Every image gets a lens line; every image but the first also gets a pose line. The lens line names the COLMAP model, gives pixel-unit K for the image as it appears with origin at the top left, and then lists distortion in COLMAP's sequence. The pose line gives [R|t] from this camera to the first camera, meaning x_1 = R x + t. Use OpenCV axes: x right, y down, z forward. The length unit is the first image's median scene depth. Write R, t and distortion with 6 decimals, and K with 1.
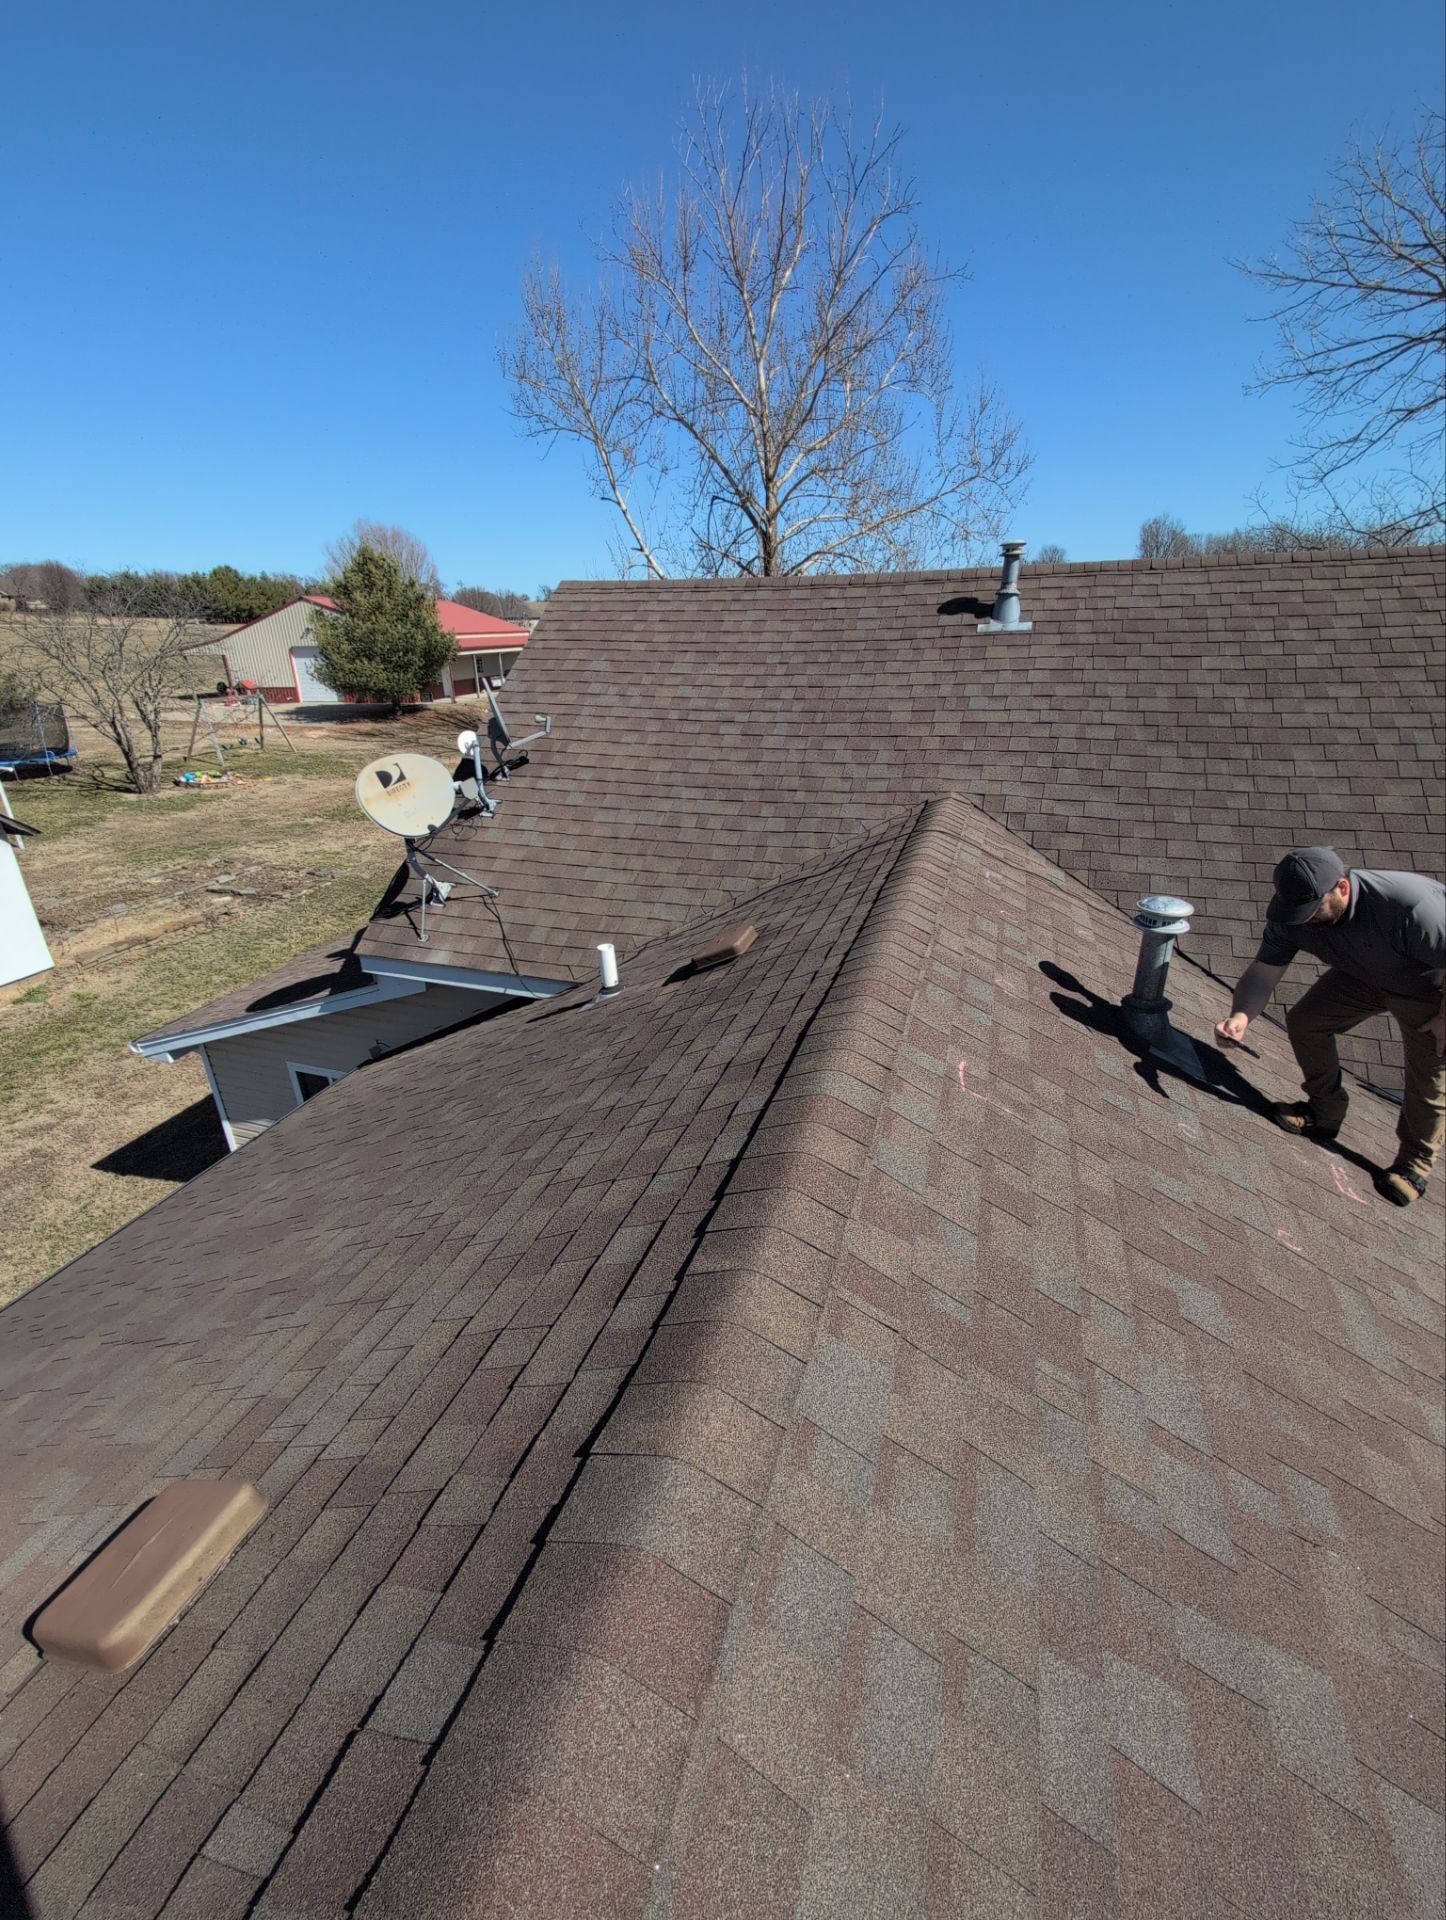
lens RADIAL K [[817.3, 0, 724.9], [0, 817.3, 956.6], [0, 0, 1]] dist [-0.000431, 0.000940]
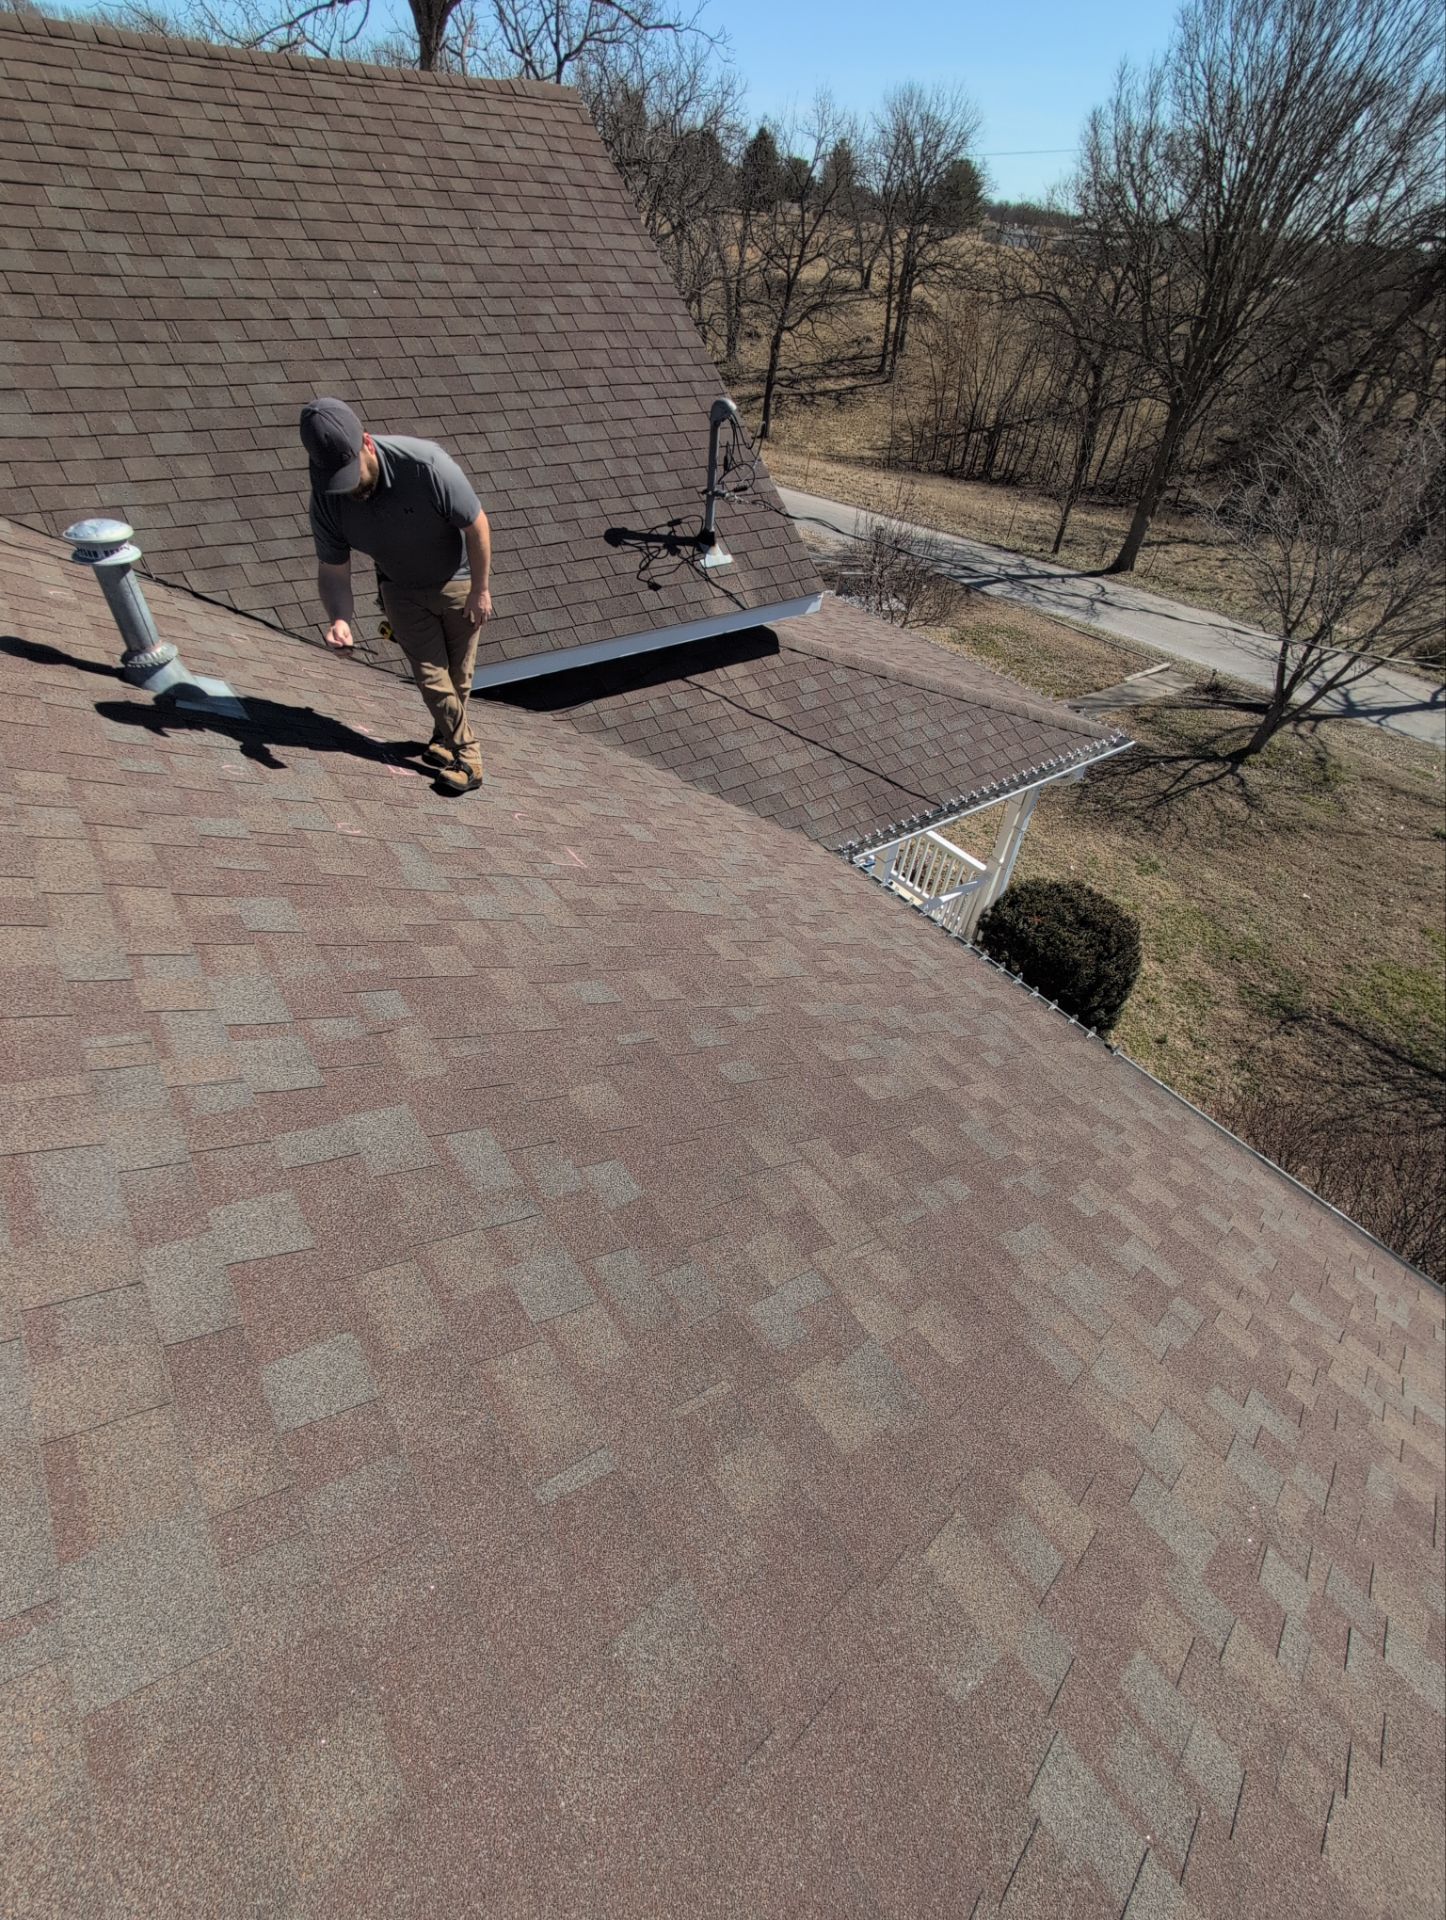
lens RADIAL K [[817.3, 0, 720.5], [0, 817.3, 956.6], [0, 0, 1]] dist [-0.000431, 0.000940]
pose [[0.560429, -0.511912, 0.651049, 0.032739], [0.233439, 0.851864, 0.468864, 0.019189], [-0.794623, -0.110785, 0.596910, -0.023040]]
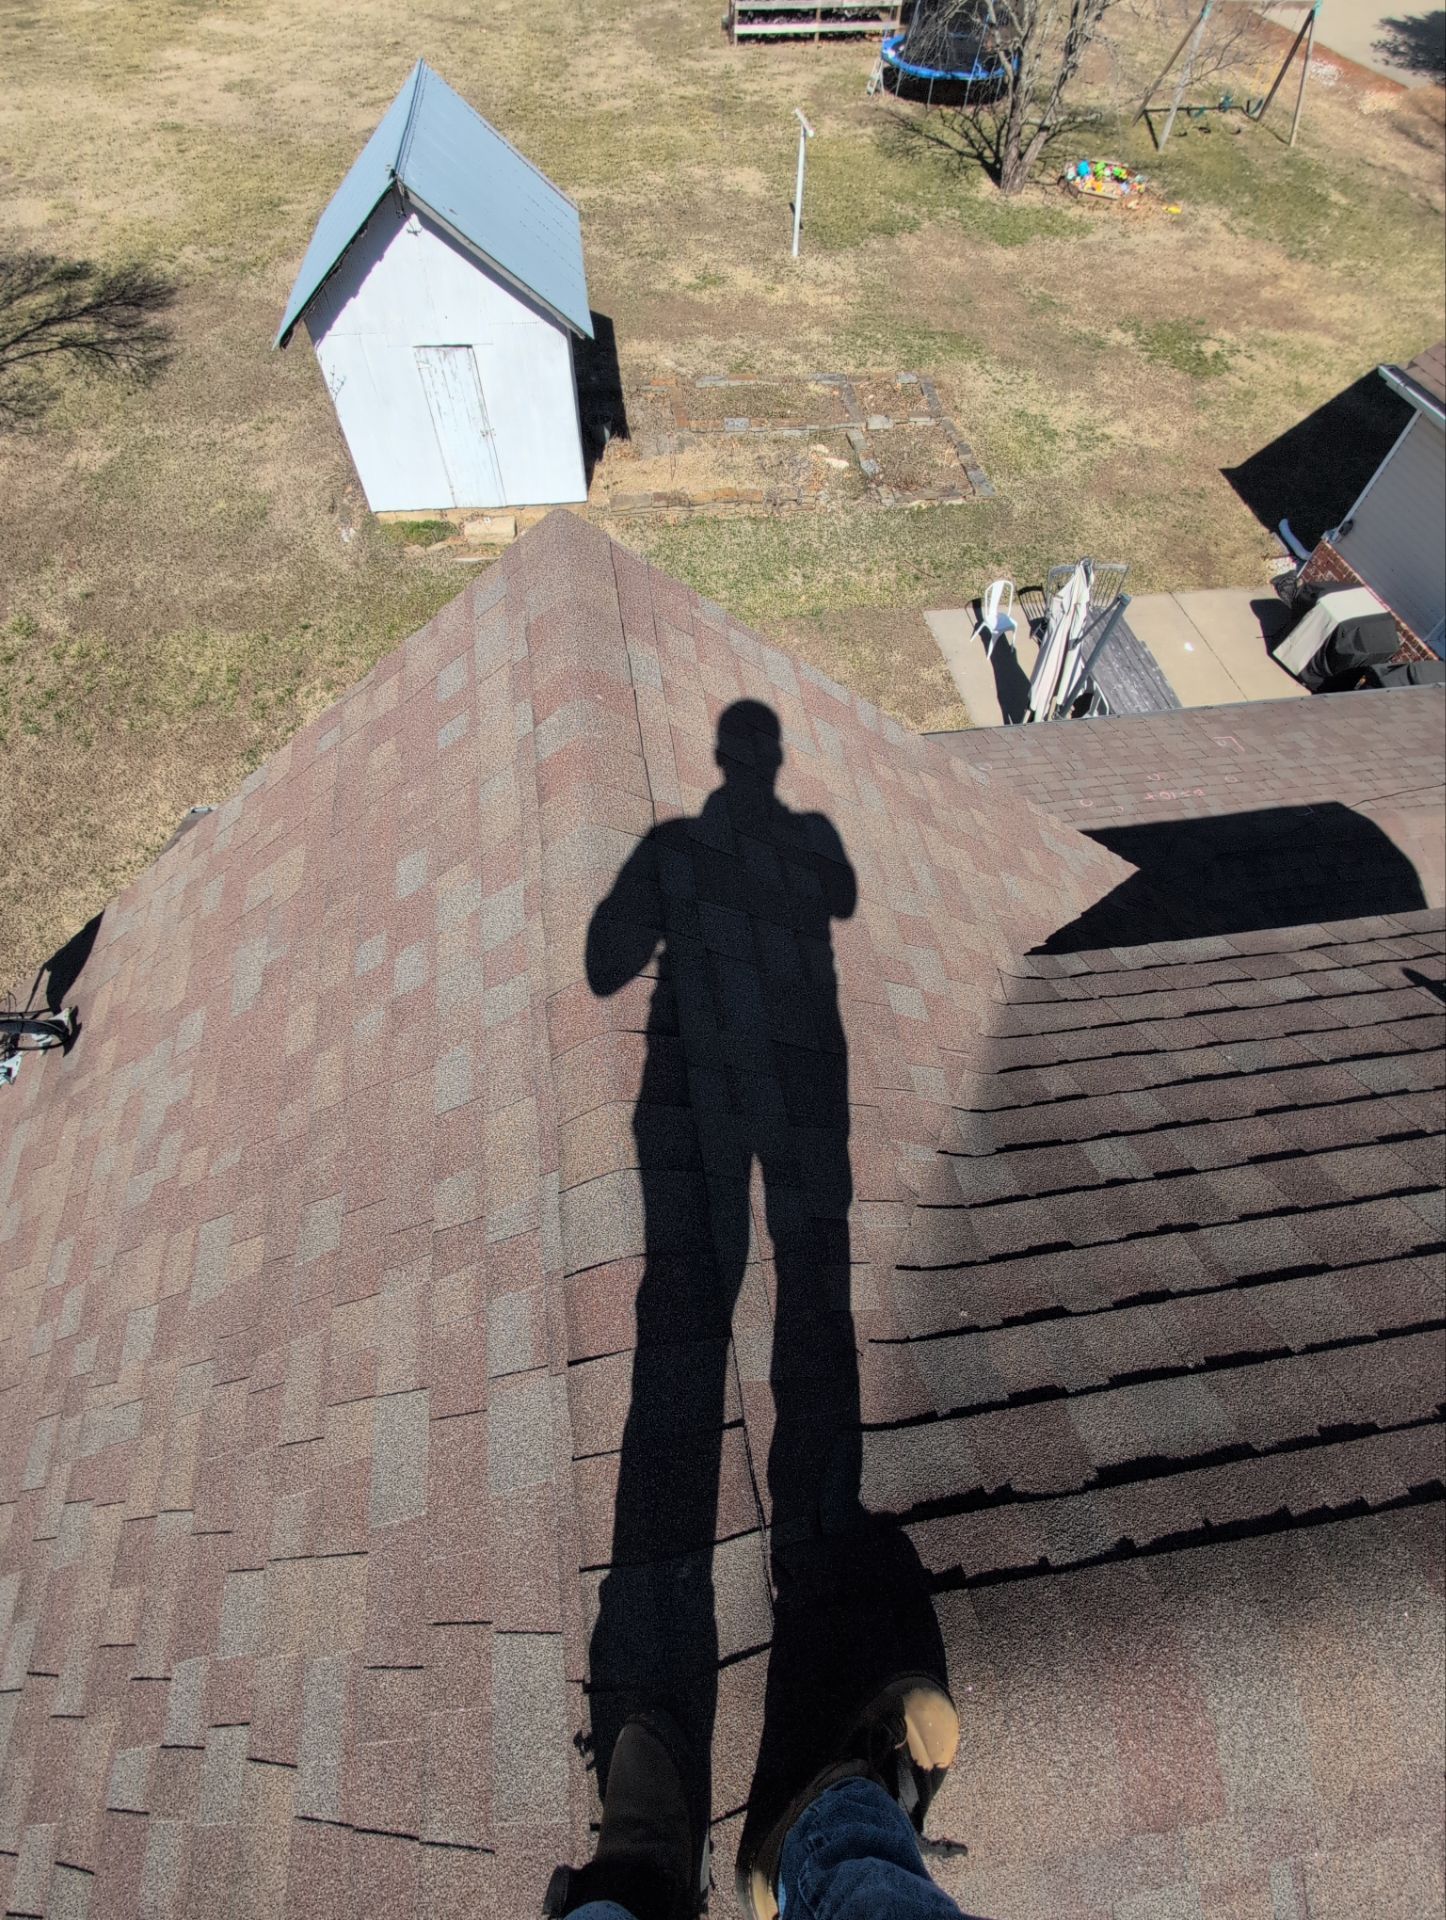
lens RADIAL K [[817.3, 0, 721.0], [0, 817.3, 962.2], [0, 0, 1]] dist [-0.000431, 0.000940]
pose [[0.468351, 0.763436, -0.444762, 0.038621], [-0.362714, 0.625144, 0.691110, -0.353437], [0.805659, -0.162360, 0.569696, 0.532473]]
